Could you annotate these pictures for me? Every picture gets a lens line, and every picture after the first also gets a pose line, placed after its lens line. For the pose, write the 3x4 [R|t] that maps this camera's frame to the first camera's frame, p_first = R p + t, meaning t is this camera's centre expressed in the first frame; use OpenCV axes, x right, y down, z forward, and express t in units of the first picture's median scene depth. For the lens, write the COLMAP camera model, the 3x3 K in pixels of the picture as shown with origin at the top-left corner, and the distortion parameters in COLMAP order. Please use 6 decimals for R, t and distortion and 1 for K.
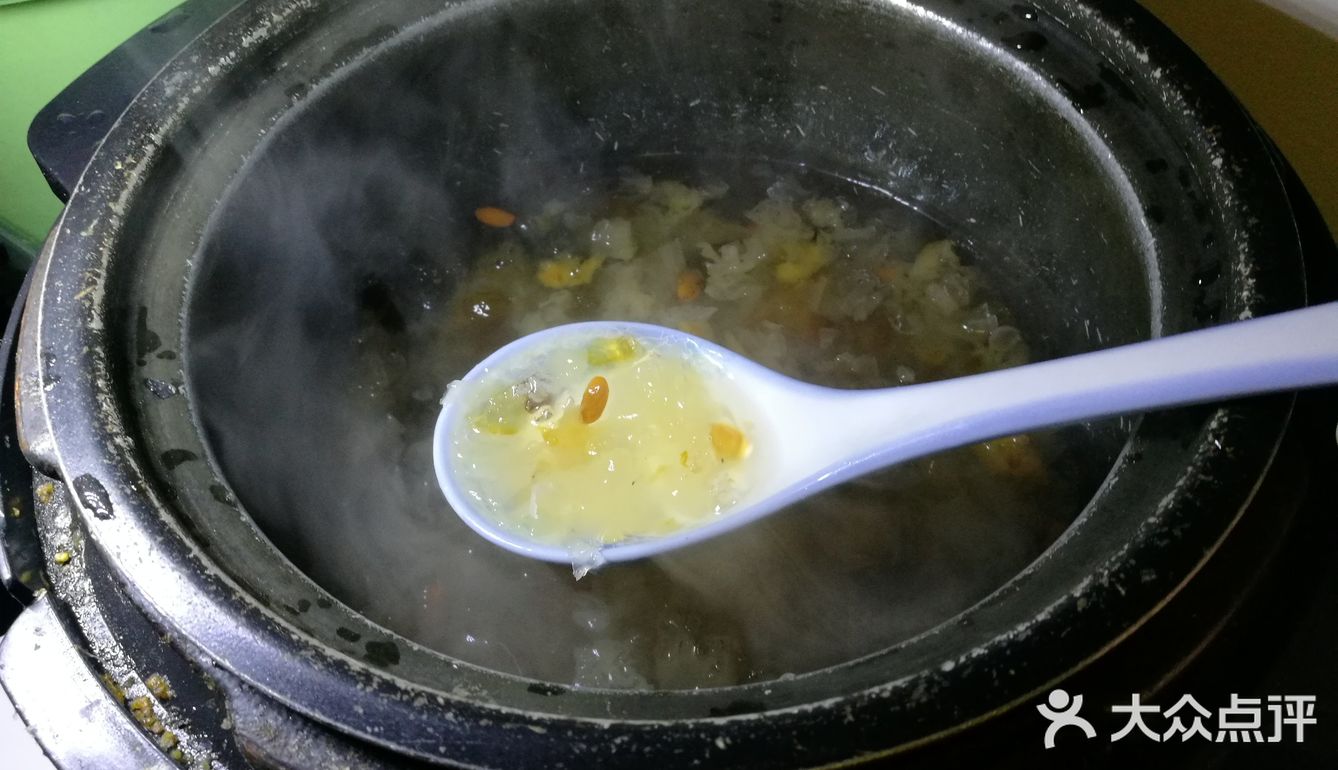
lens RADIAL K [[1009.1, 0, 669.0], [0, 1009.1, 385.0], [0, 0, 1]] dist [0.001164, 0.063826]
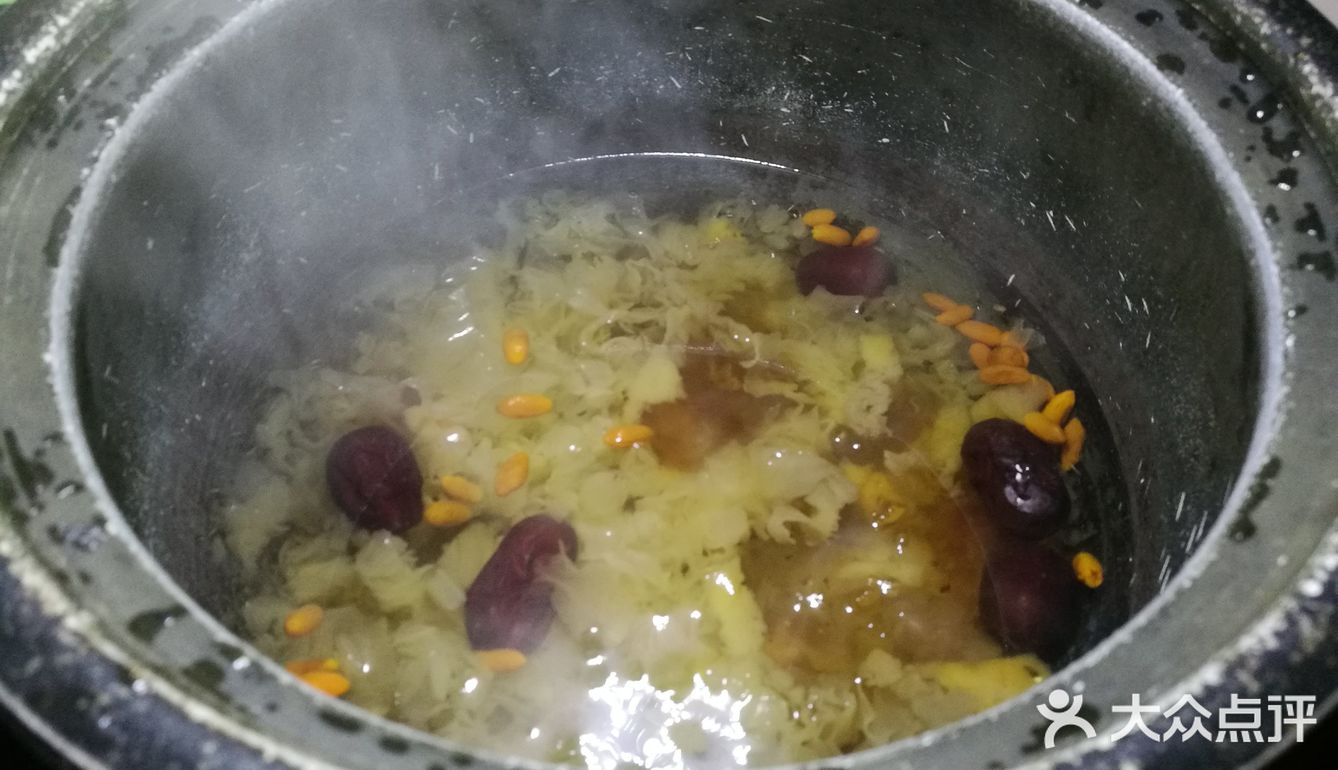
lens RADIAL K [[1009.1, 0, 669.0], [0, 1009.1, 385.0], [0, 0, 1]] dist [0.001164, 0.063826]
pose [[0.945958, -0.235019, 0.223451, -0.183261], [0.236798, 0.971369, 0.019196, -0.008512], [-0.221565, 0.034754, 0.974526, 0.161594]]
